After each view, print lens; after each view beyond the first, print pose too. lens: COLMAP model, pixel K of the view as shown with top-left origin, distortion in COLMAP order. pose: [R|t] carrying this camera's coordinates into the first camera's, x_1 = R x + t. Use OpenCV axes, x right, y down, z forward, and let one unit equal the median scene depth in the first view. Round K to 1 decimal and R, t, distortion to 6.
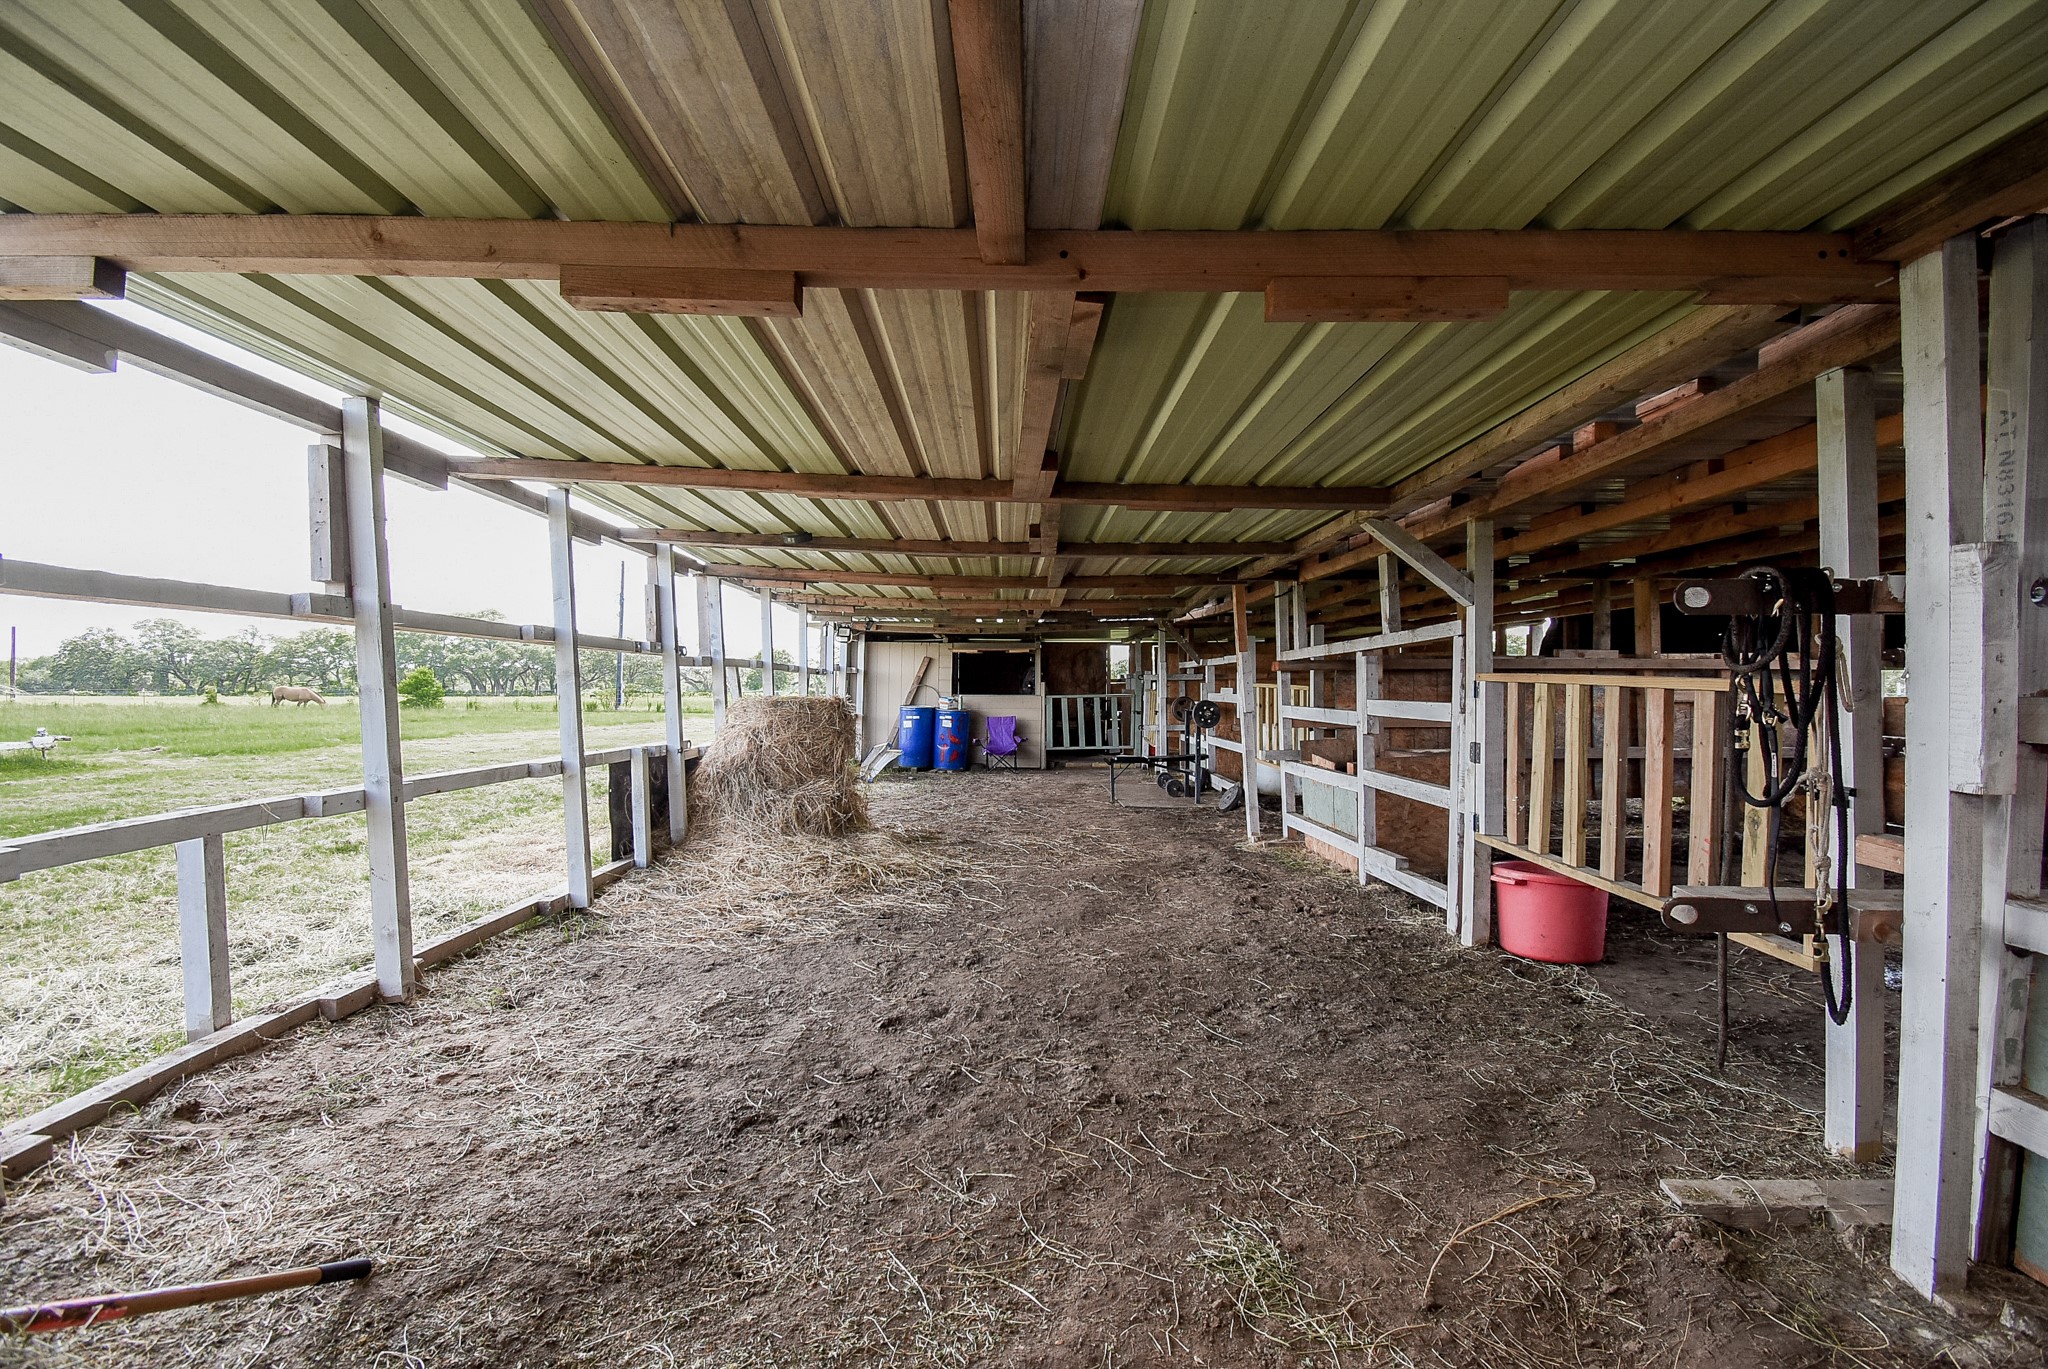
lens RADIAL K [[913.4, 0, 1026.3], [0, 913.4, 682.4], [0, 0, 1]] dist [0.008382, -0.017265]
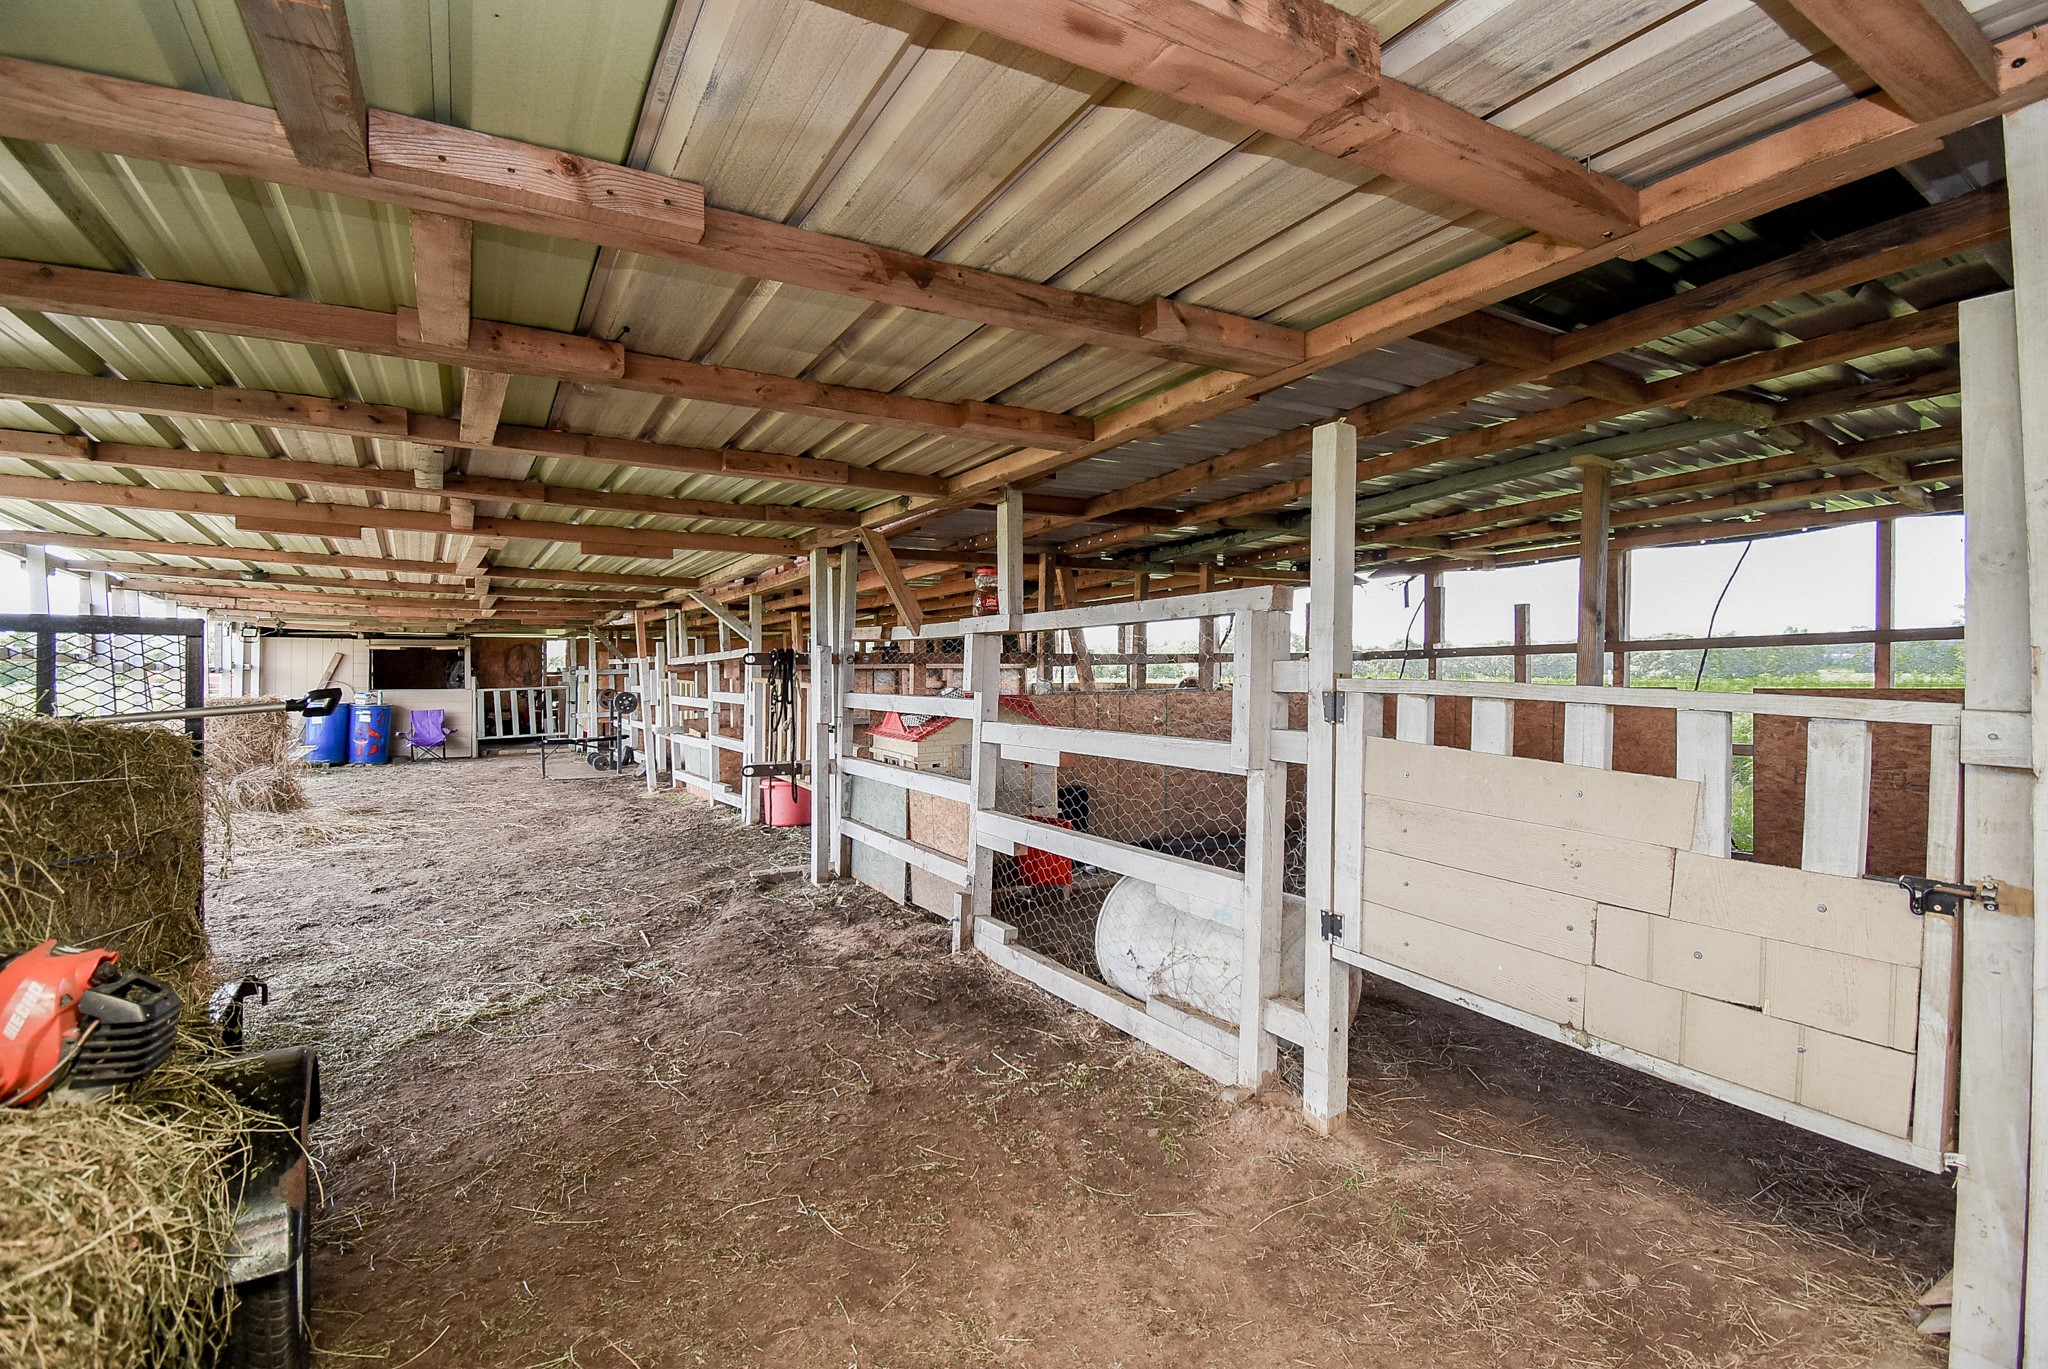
lens RADIAL K [[913.4, 0, 1035.8], [0, 913.4, 672.5], [0, 0, 1]] dist [0.008382, -0.017265]
pose [[0.840531, -0.009295, 0.541684, -0.009590], [0.006390, 0.999953, 0.007244, -0.010365], [-0.541727, -0.002627, 0.840551, -0.298651]]
